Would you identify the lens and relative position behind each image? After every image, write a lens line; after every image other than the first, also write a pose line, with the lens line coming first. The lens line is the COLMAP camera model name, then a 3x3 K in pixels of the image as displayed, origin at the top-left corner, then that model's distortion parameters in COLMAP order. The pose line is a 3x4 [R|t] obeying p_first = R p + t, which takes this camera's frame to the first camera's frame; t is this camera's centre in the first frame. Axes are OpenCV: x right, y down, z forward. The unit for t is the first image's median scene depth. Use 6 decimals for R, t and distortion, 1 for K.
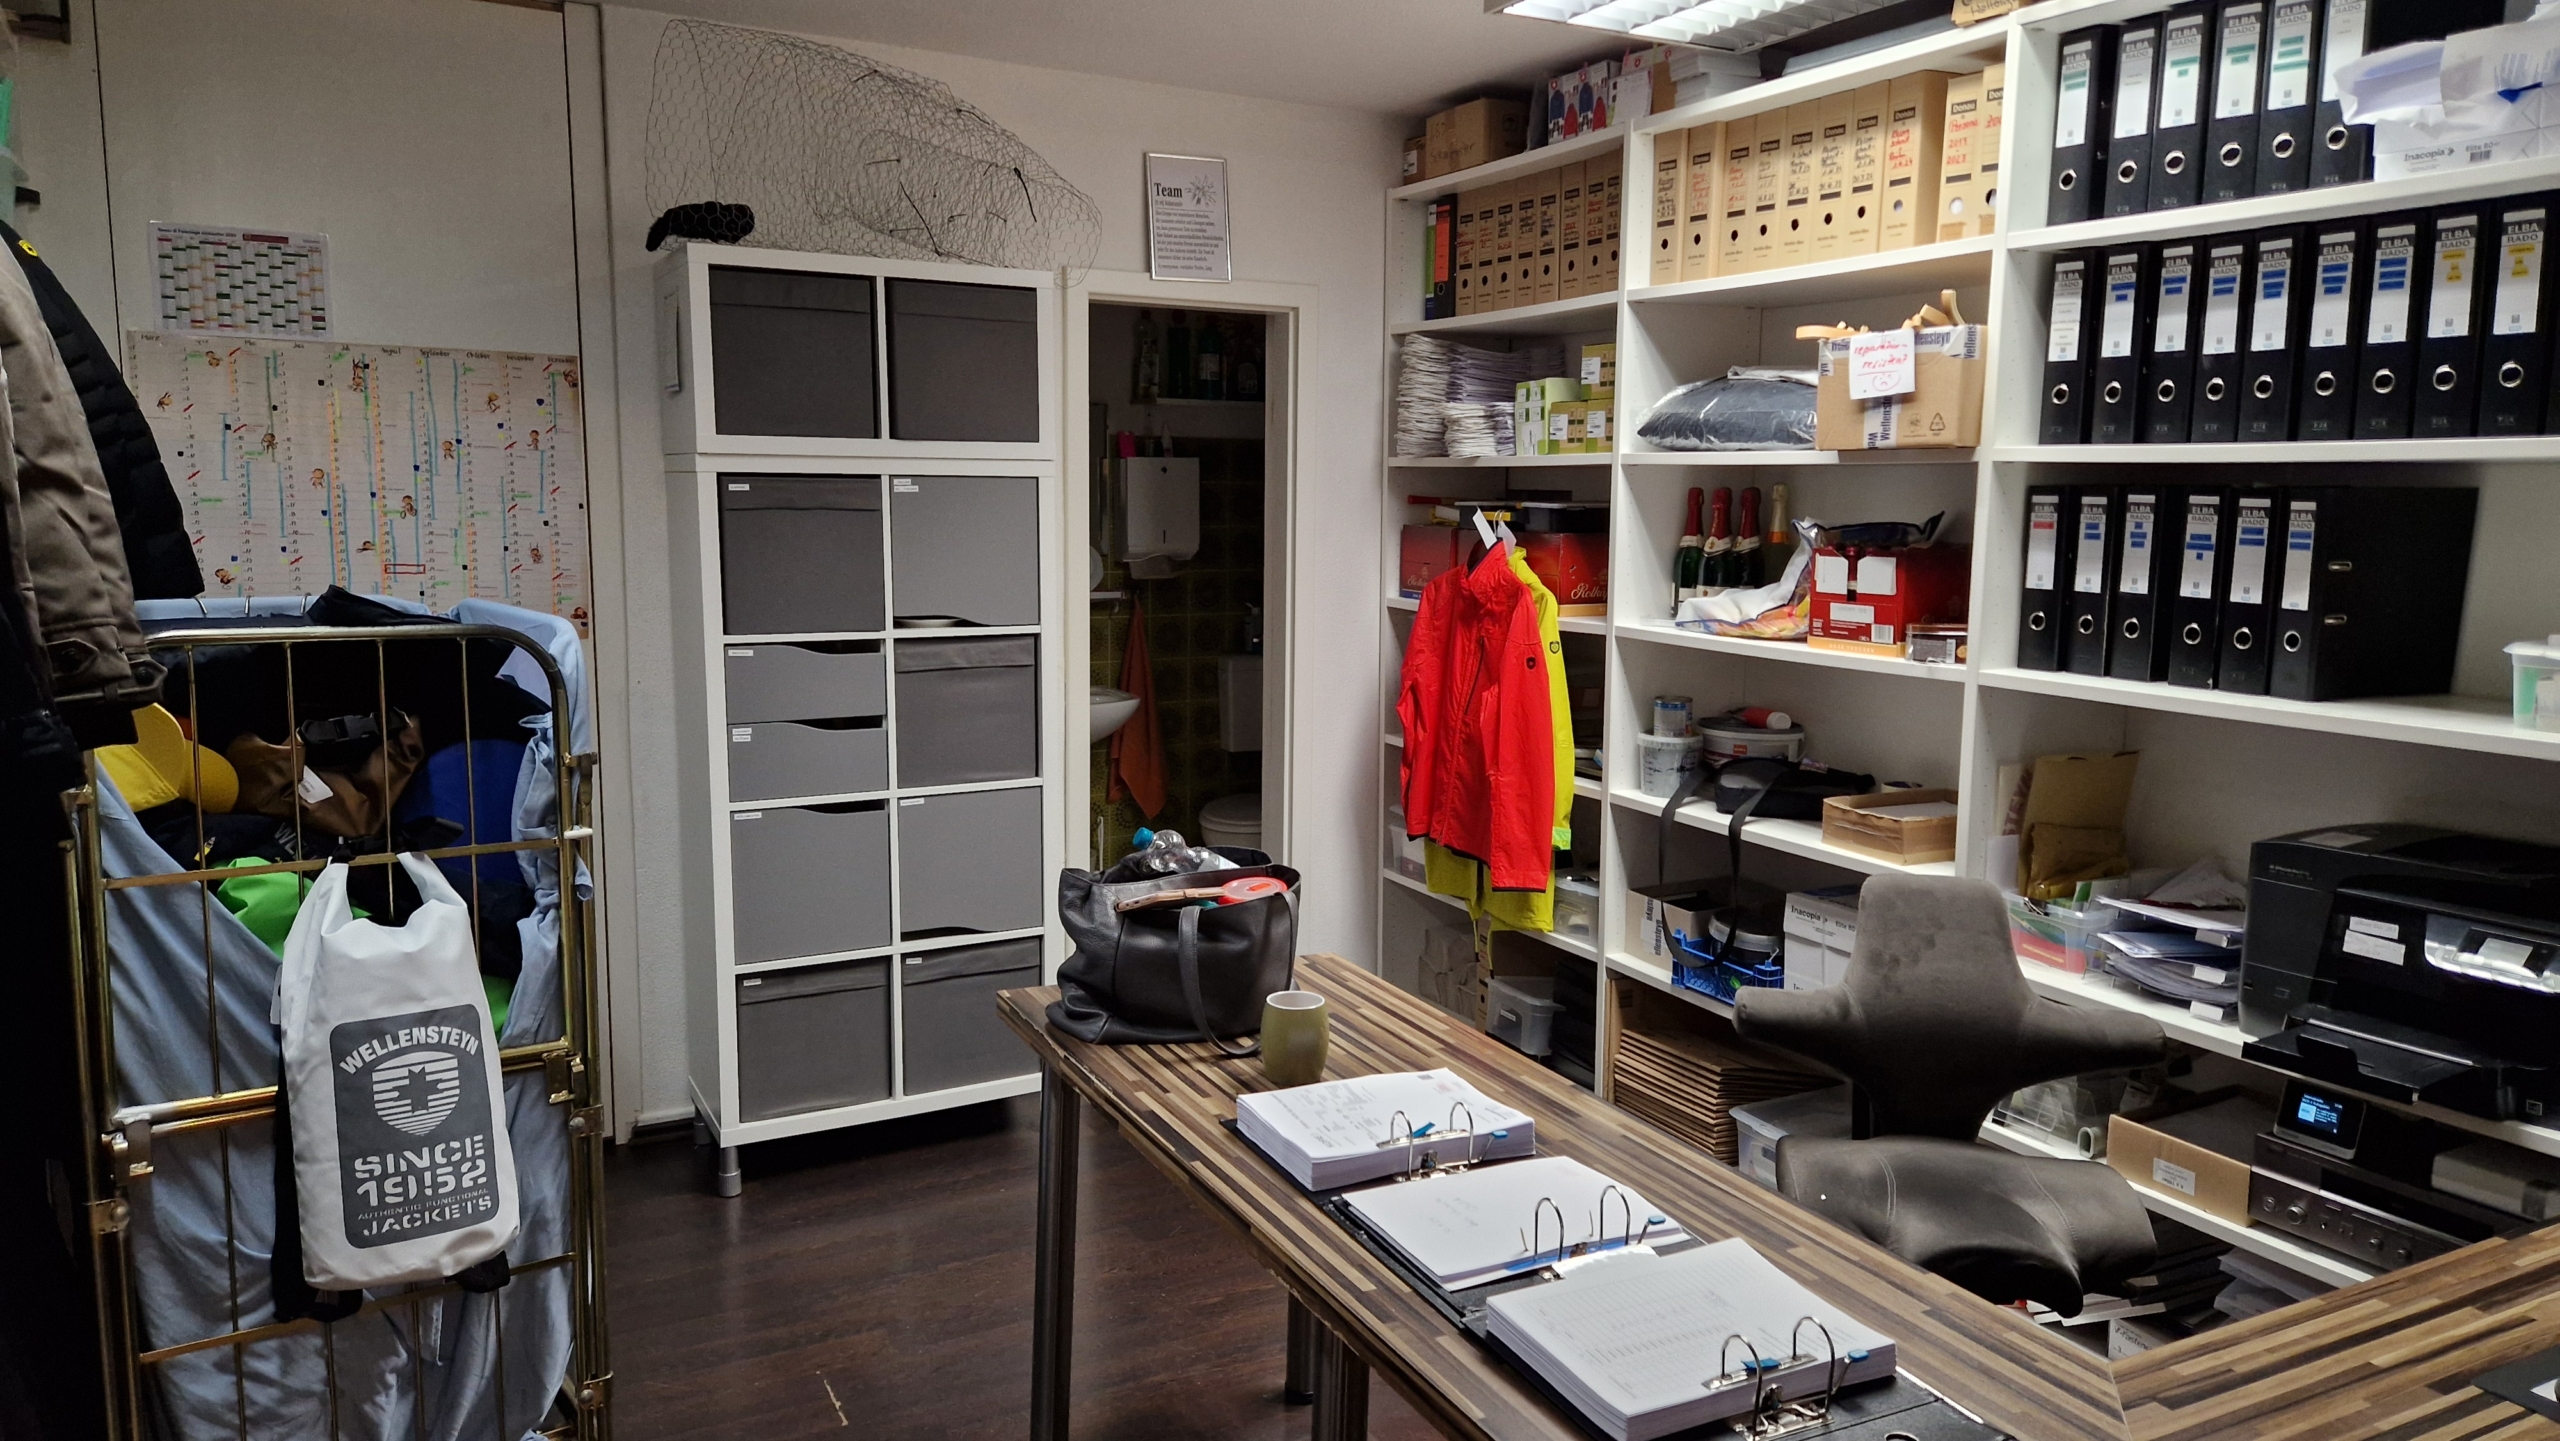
lens RADIAL K [[1683.4, 0, 1280.0], [0, 1683.4, 720.5], [0, 0, 1]] dist [0.023153, -0.002981]
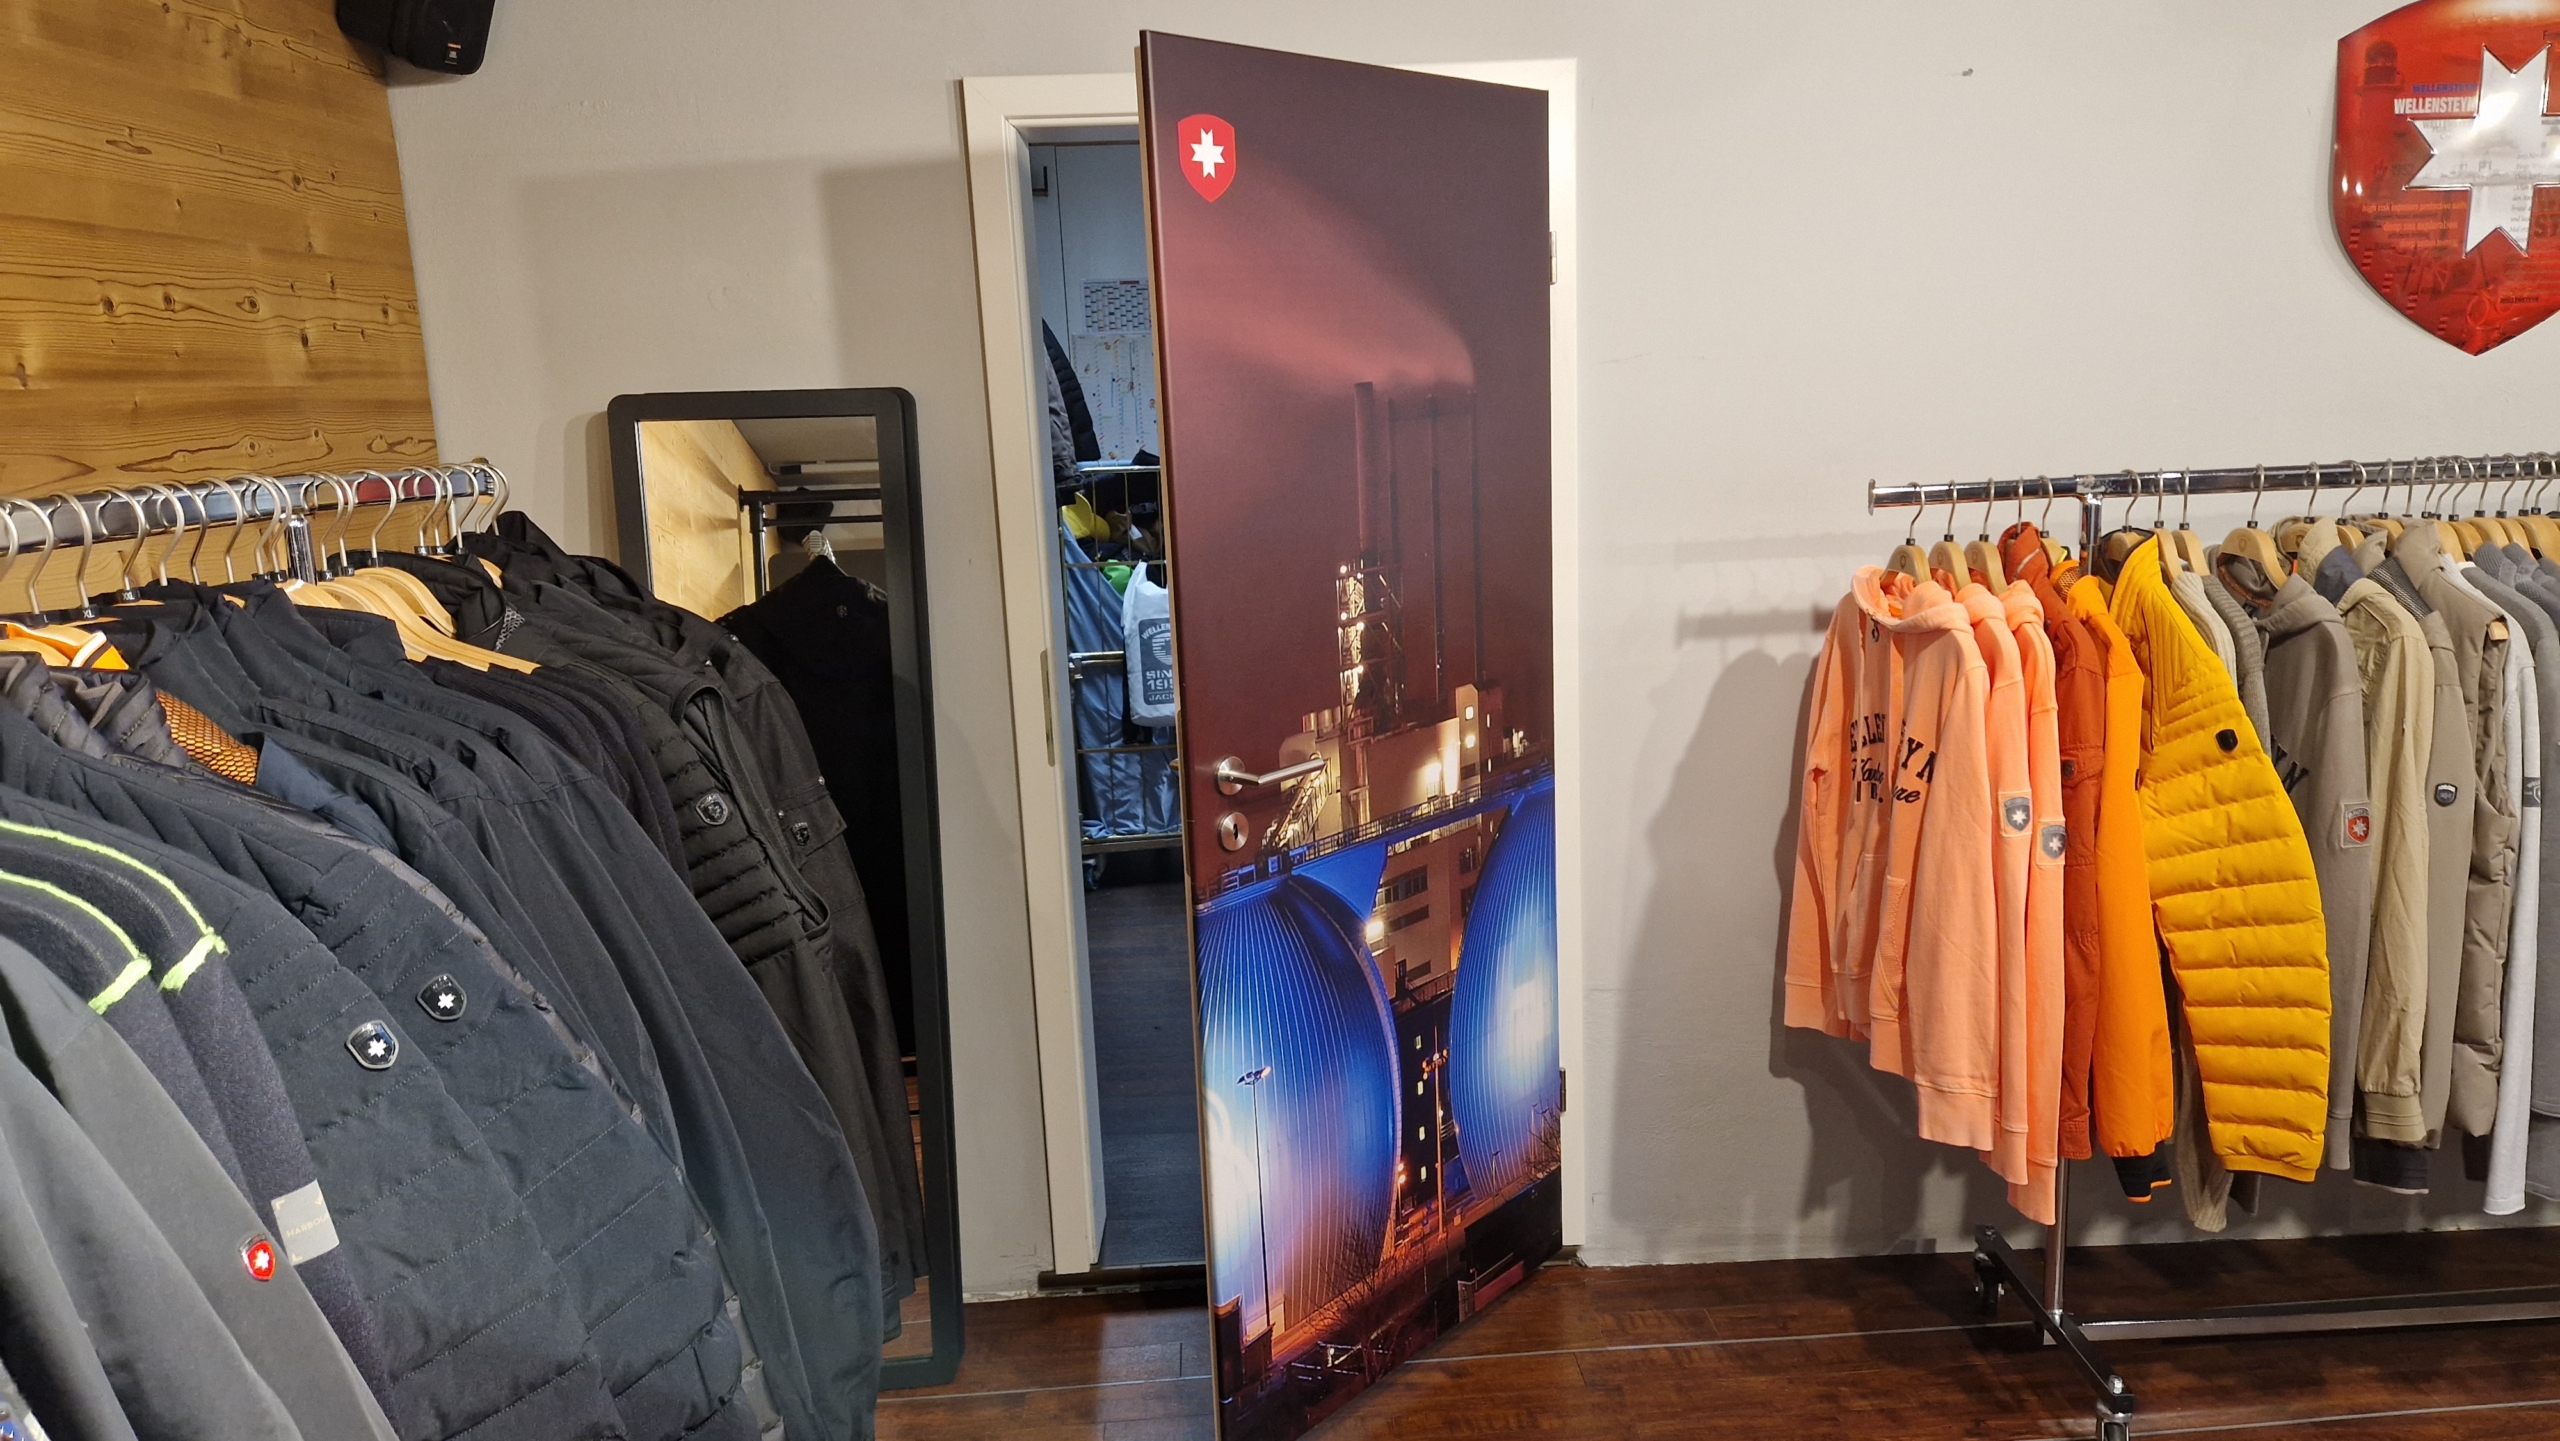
lens RADIAL K [[1683.4, 0, 1280.0], [0, 1683.4, 720.5], [0, 0, 1]] dist [0.023153, -0.002981]
pose [[0.890183, 0.033588, -0.454364, 0.748234], [-0.004439, 0.997871, 0.065071, 0.154677], [0.455582, -0.055908, 0.888437, -1.107637]]
